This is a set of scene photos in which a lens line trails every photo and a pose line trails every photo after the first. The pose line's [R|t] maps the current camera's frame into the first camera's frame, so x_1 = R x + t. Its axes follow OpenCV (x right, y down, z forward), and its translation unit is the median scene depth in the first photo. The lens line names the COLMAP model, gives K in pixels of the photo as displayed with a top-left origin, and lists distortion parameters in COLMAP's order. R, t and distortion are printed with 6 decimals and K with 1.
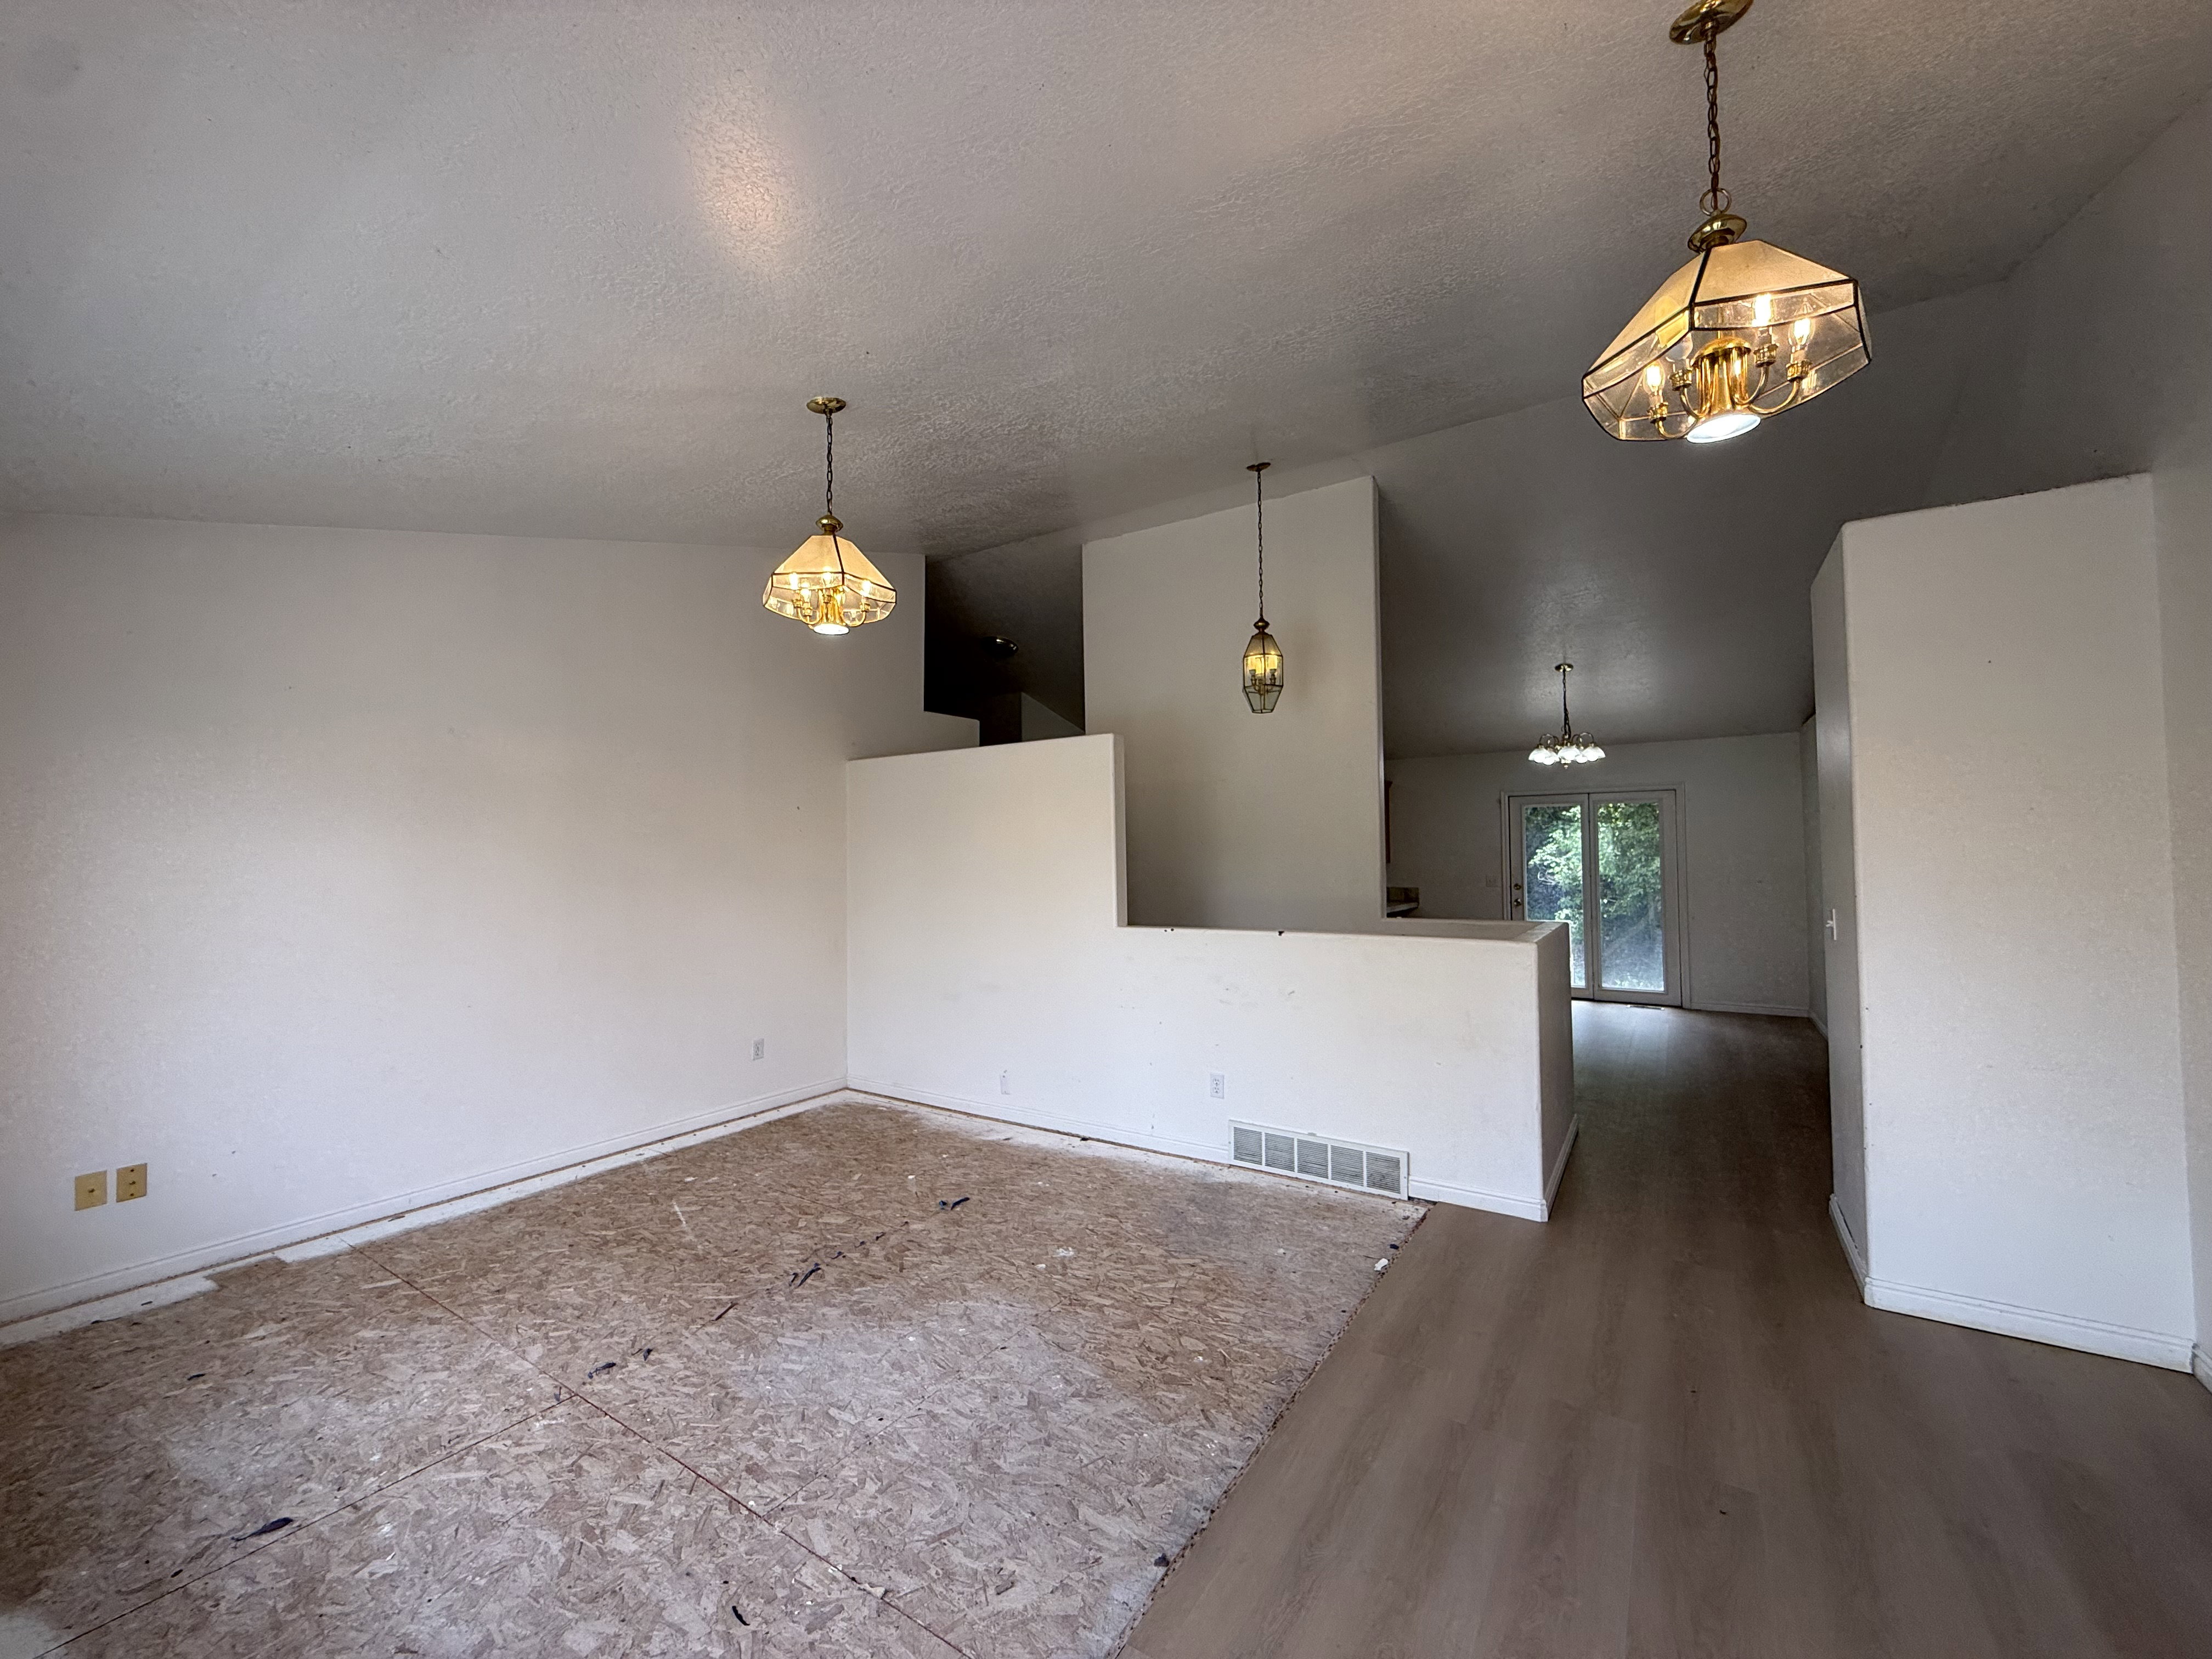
lens RADIAL K [[874.8, 0, 1097.4], [0, 874.8, 825.7], [0, 0, 1]] dist [-0.001211, -0.000132]
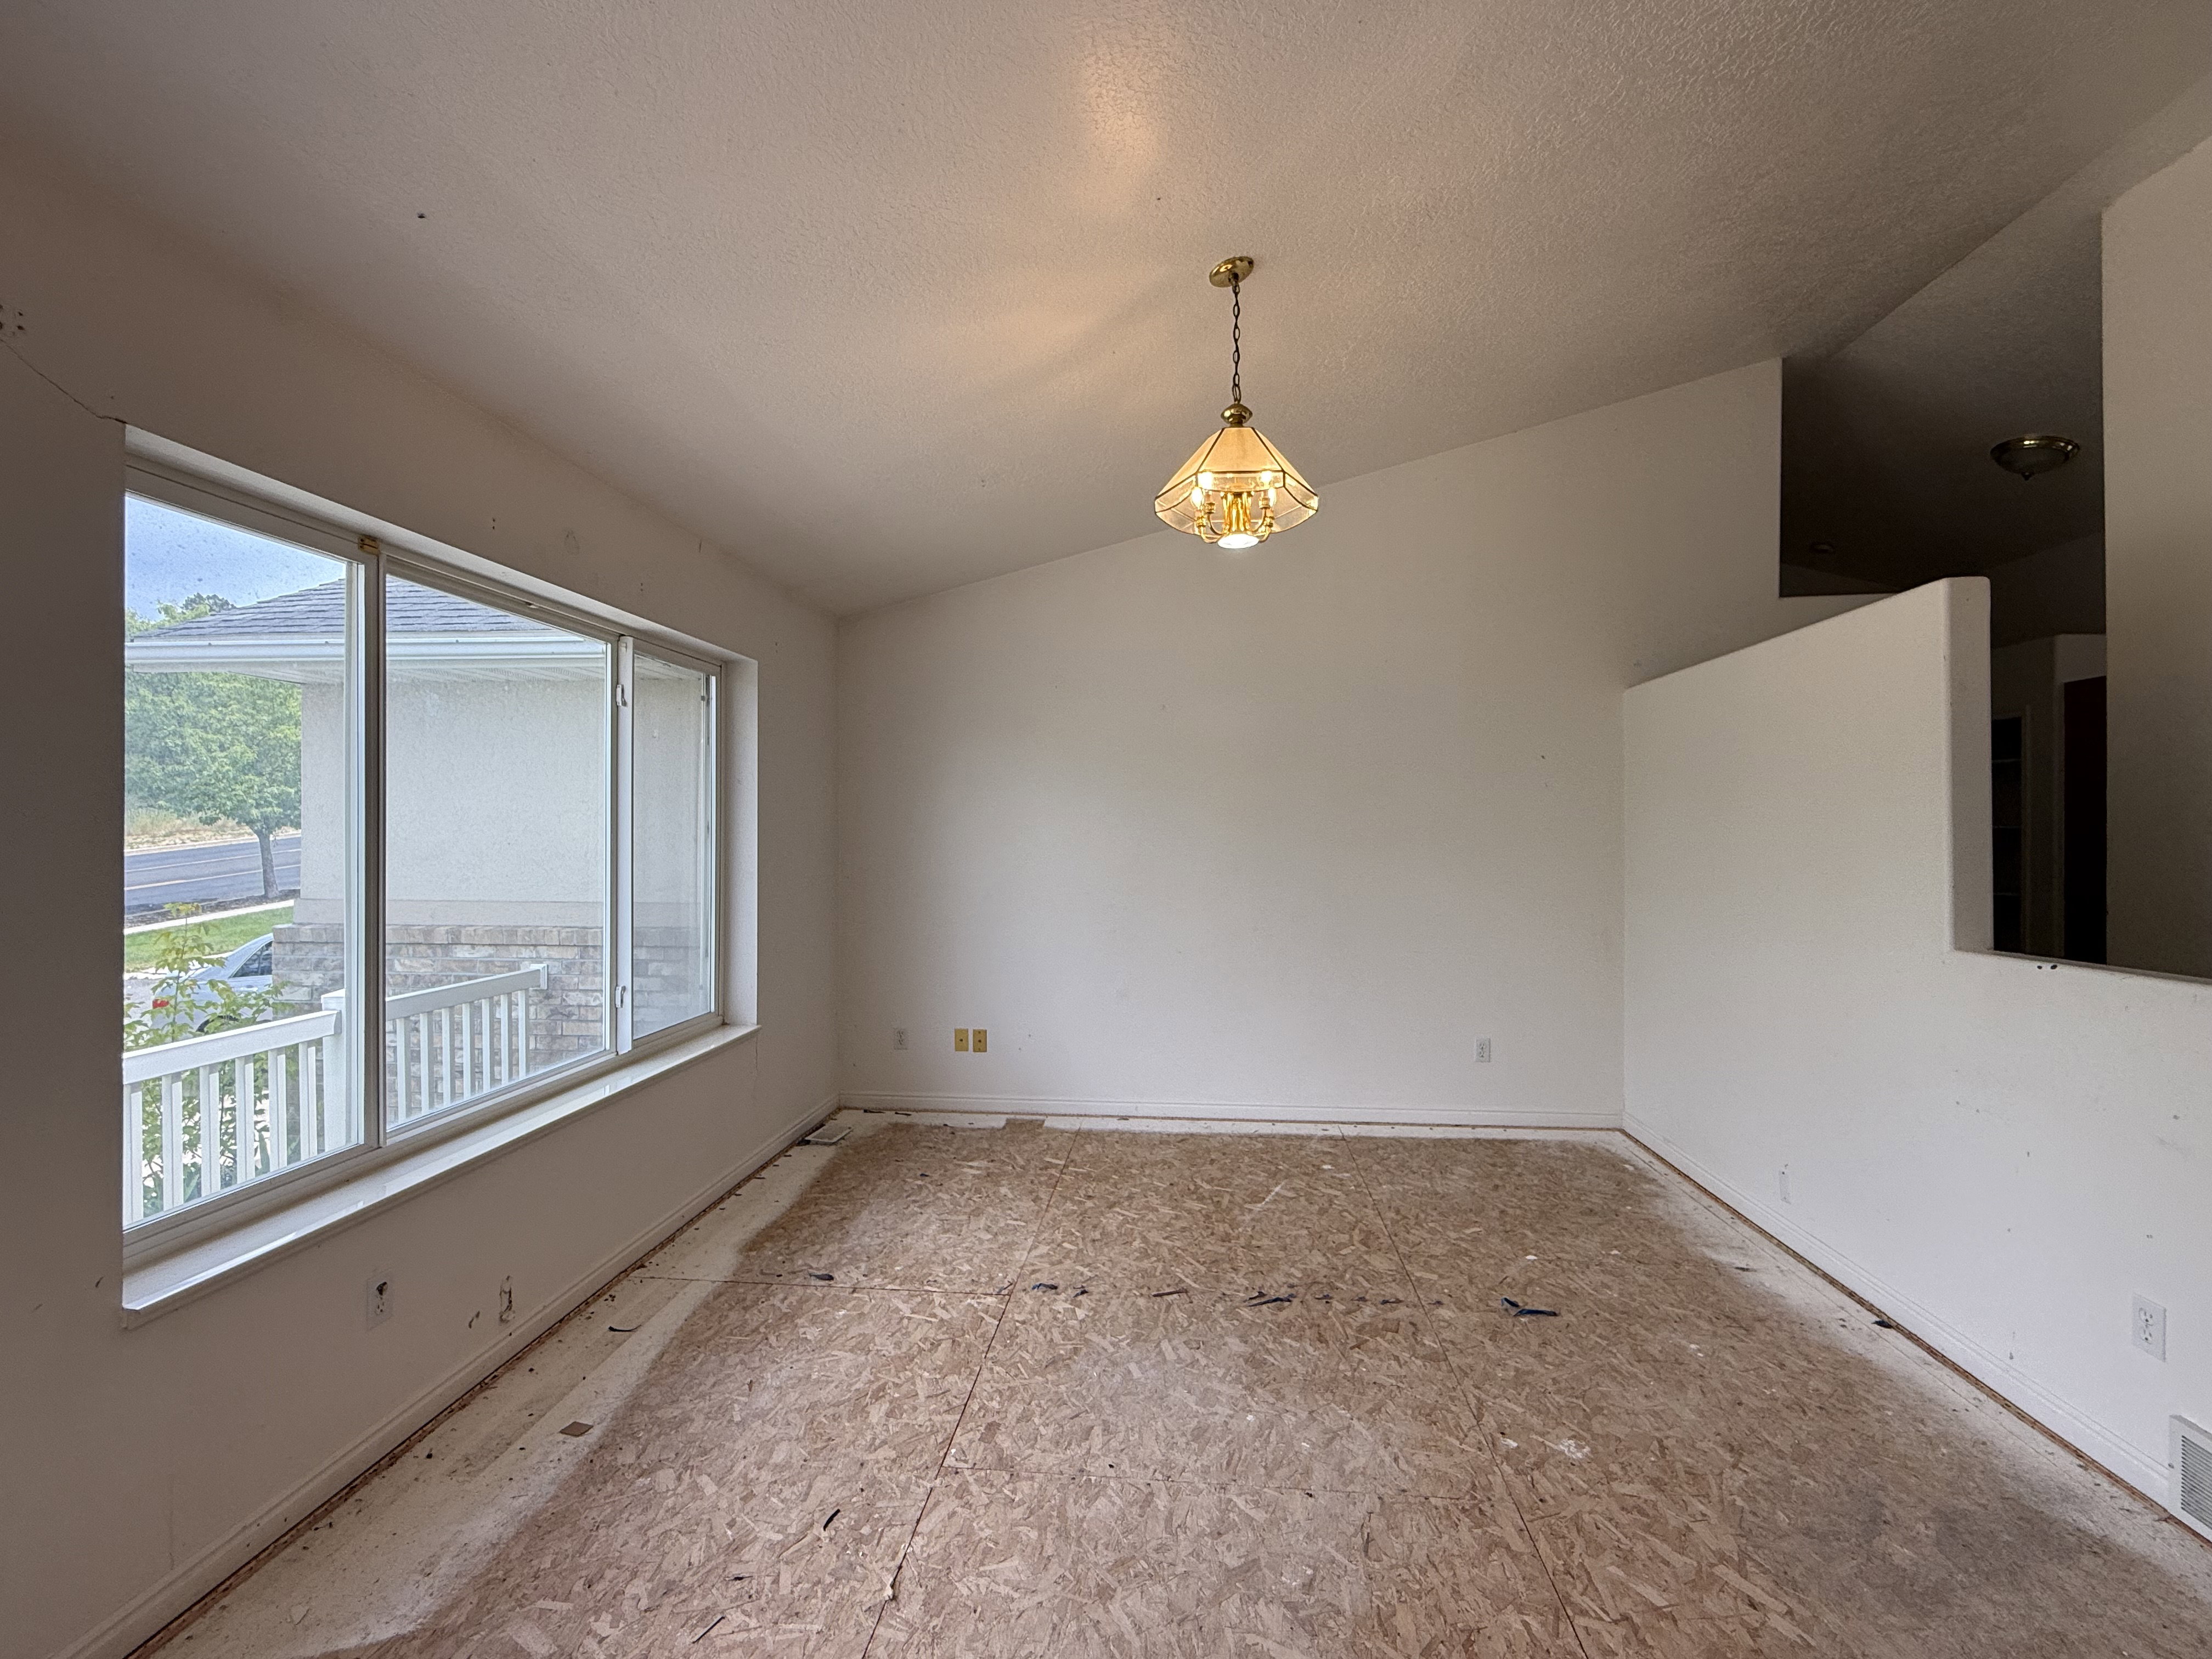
lens RADIAL K [[983.5, 0, 1104.0], [0, 983.5, 827.1], [0, 0, 1]] dist [-0.003798, 0.000397]
pose [[0.473996, 0.003618, -0.880520, 0.385917], [0.028937, 0.999387, 0.019683, 0.021678], [0.880052, -0.034809, 0.473600, 0.363012]]
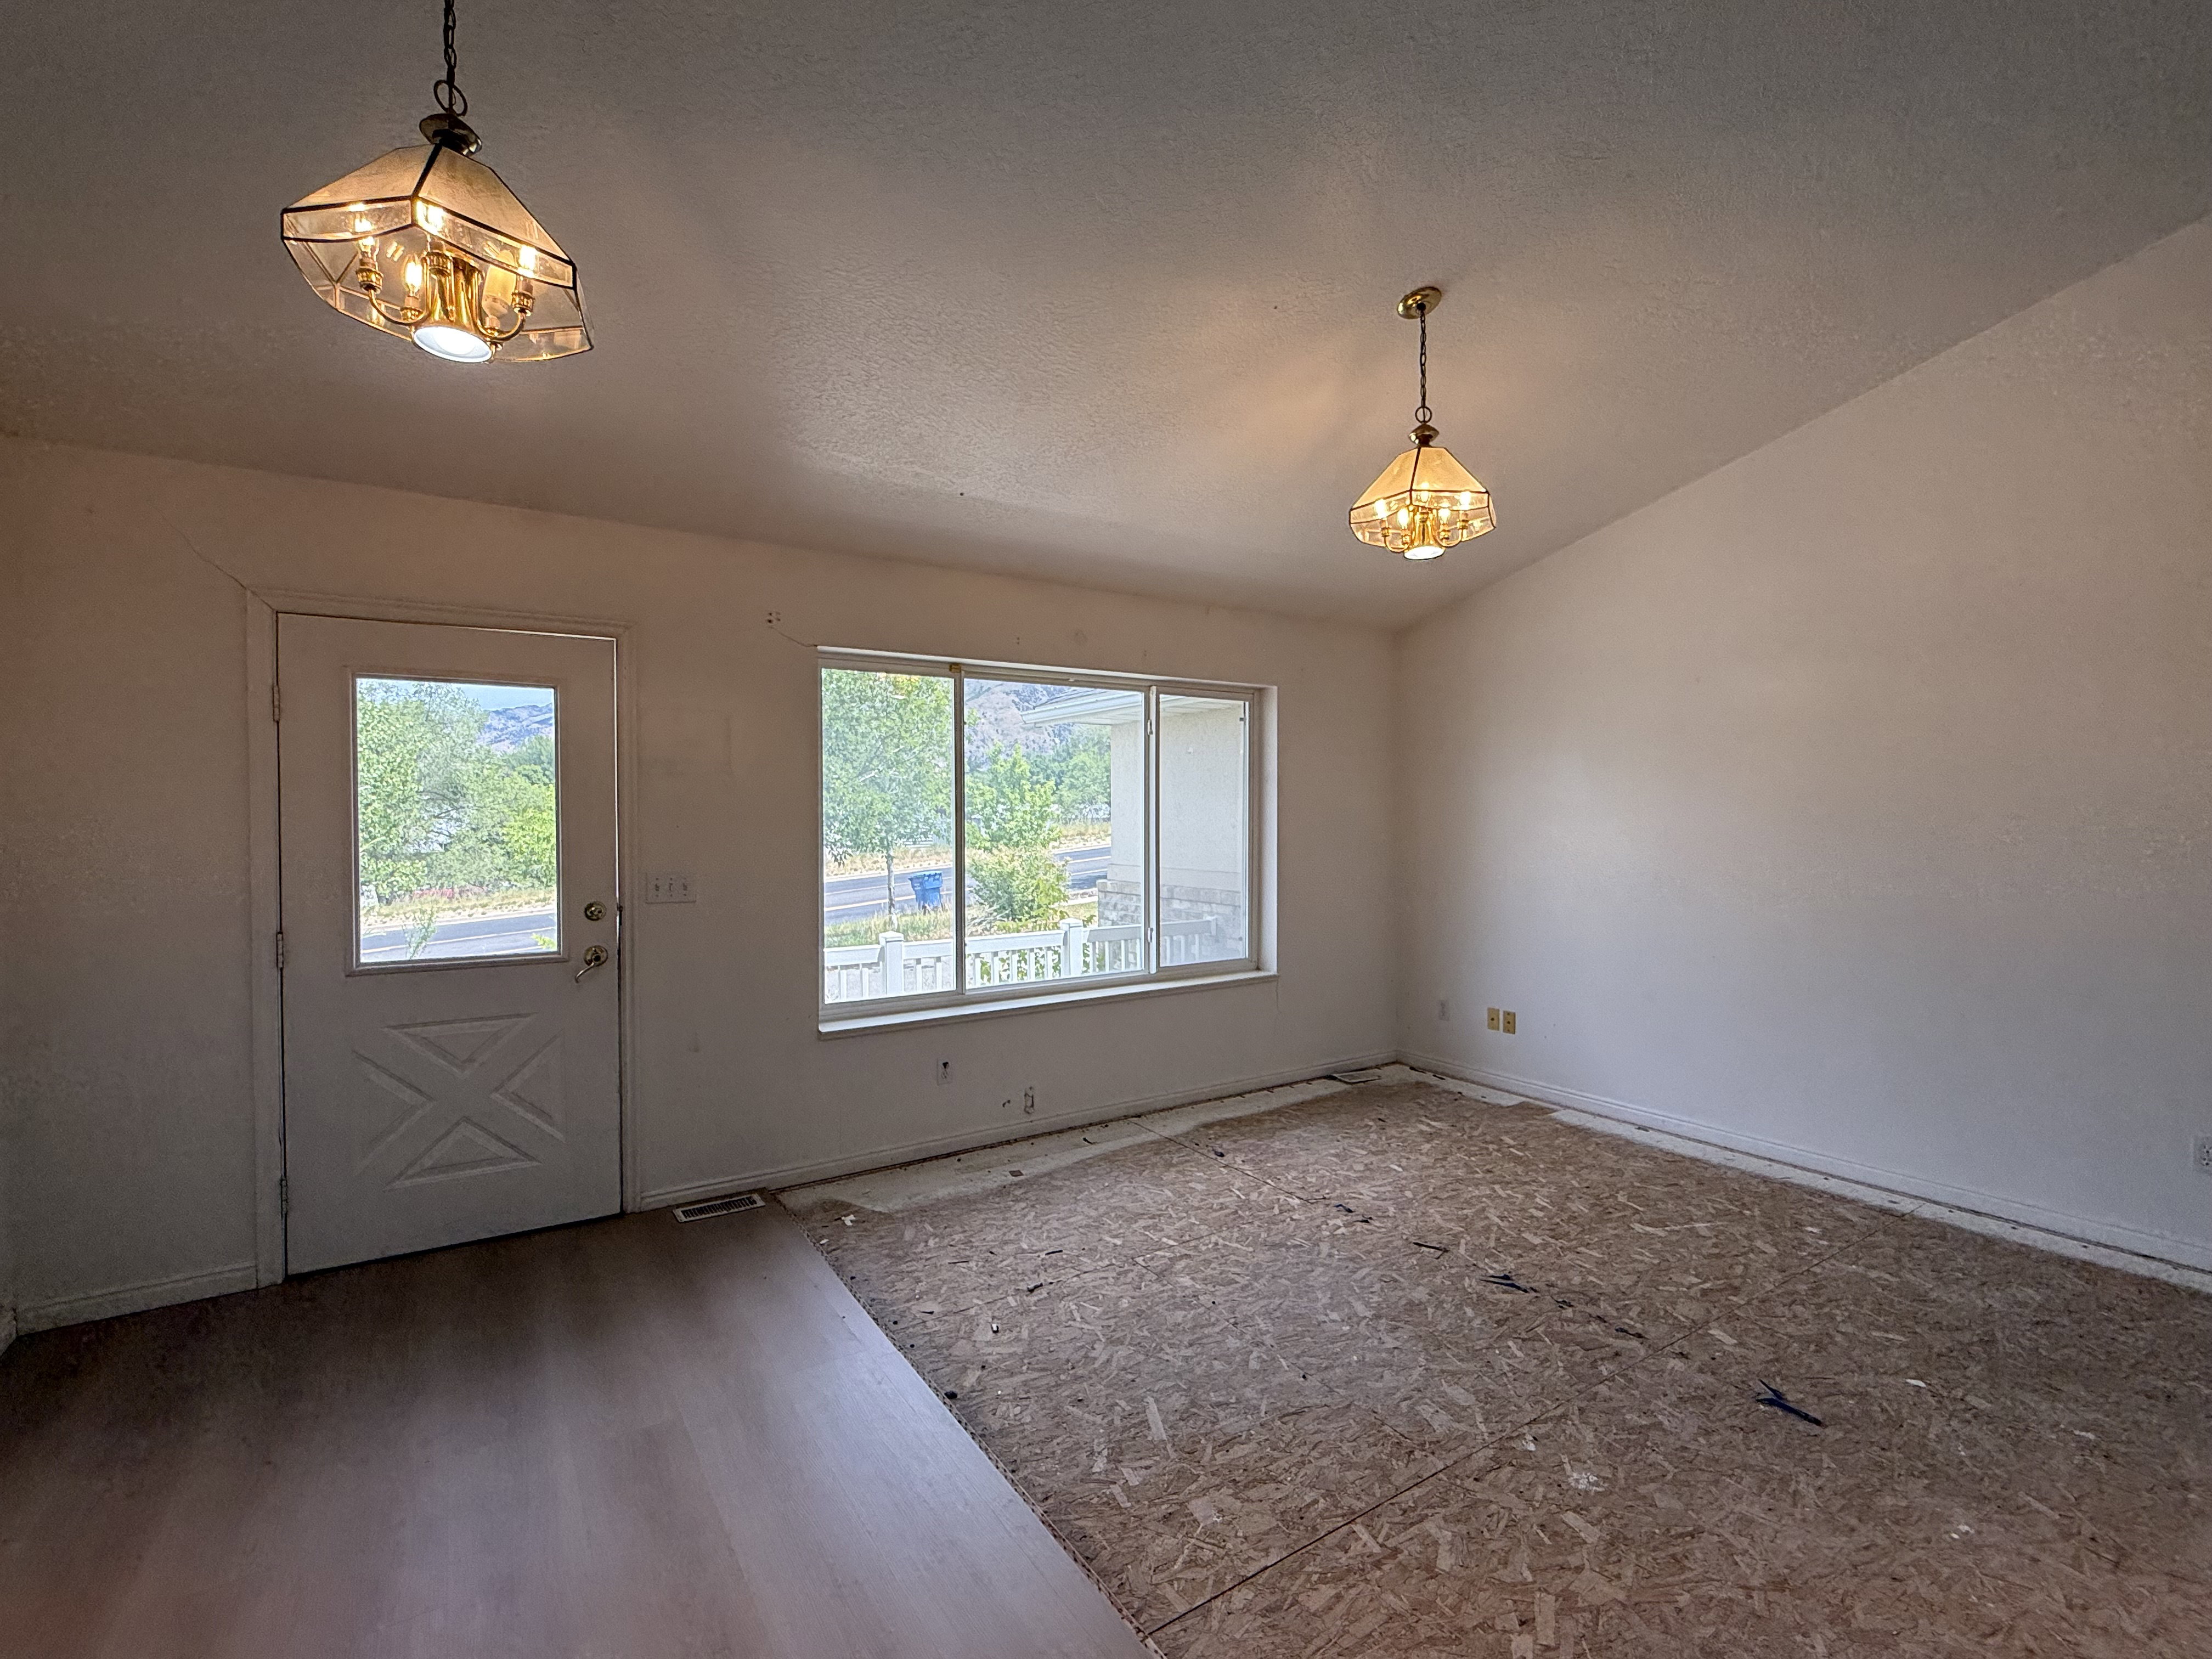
lens RADIAL K [[983.5, 0, 1104.0], [0, 983.5, 827.1], [0, 0, 1]] dist [-0.003798, 0.000397]
pose [[-0.391108, 0.019949, -0.920129, 0.633662], [0.042734, 0.999080, 0.003497, 0.031317], [0.919352, -0.037953, -0.391600, 0.903612]]
